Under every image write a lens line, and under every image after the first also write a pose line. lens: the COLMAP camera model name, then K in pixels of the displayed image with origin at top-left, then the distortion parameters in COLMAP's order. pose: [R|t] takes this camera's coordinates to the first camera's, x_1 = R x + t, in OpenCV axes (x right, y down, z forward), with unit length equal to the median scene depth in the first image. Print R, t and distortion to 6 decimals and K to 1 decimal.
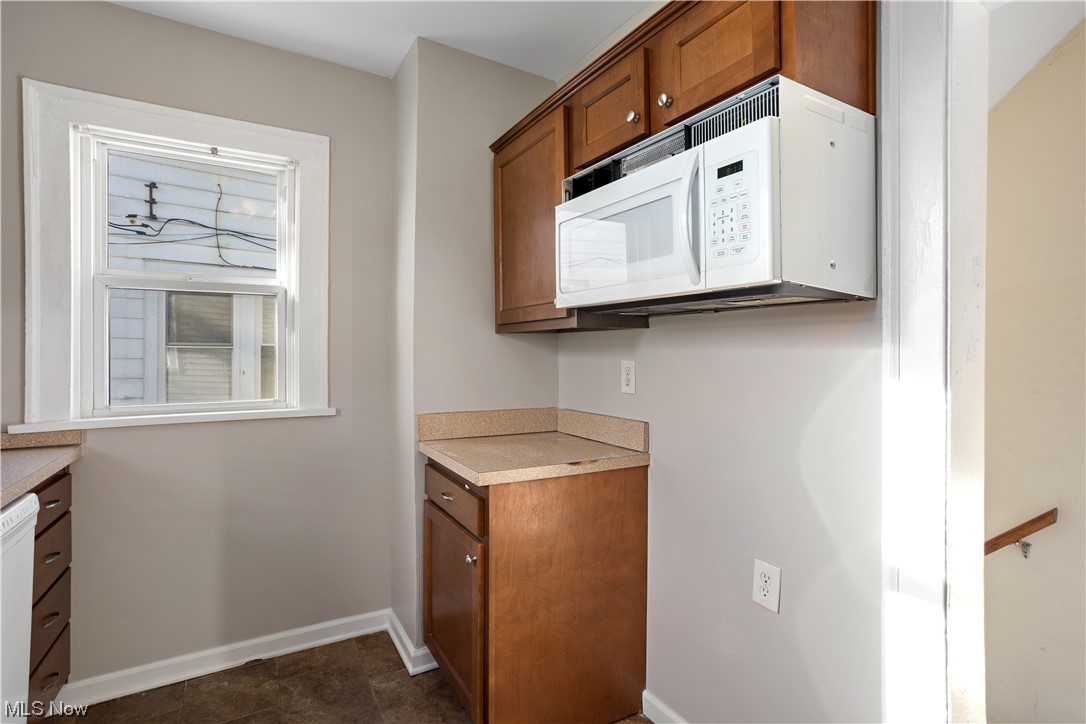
lens RADIAL K [[531.1, 0, 541.3], [0, 531.1, 355.4], [0, 0, 1]] dist [-0.013543, 0.012777]
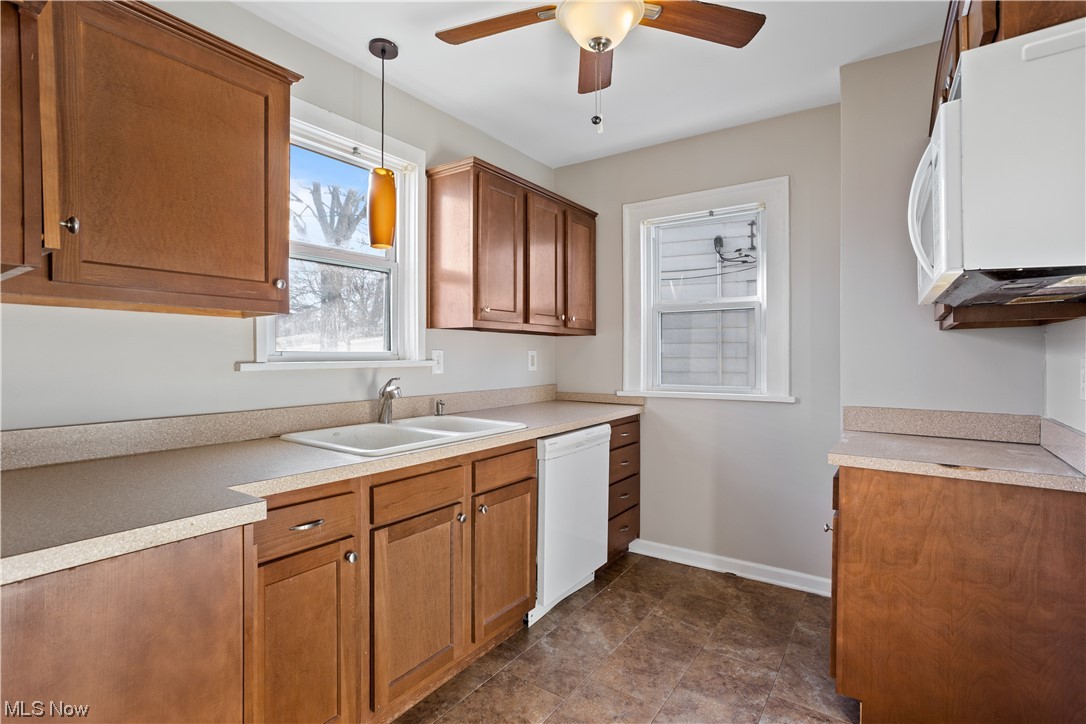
lens RADIAL K [[531.1, 0, 540.2], [0, 531.1, 355.7], [0, 0, 1]] dist [-0.013543, 0.012777]
pose [[0.431615, 0.000484, -0.902058, 0.531609], [-0.002425, 0.999997, -0.000624, 0.008407], [0.902055, 0.002457, 0.431615, -0.056698]]
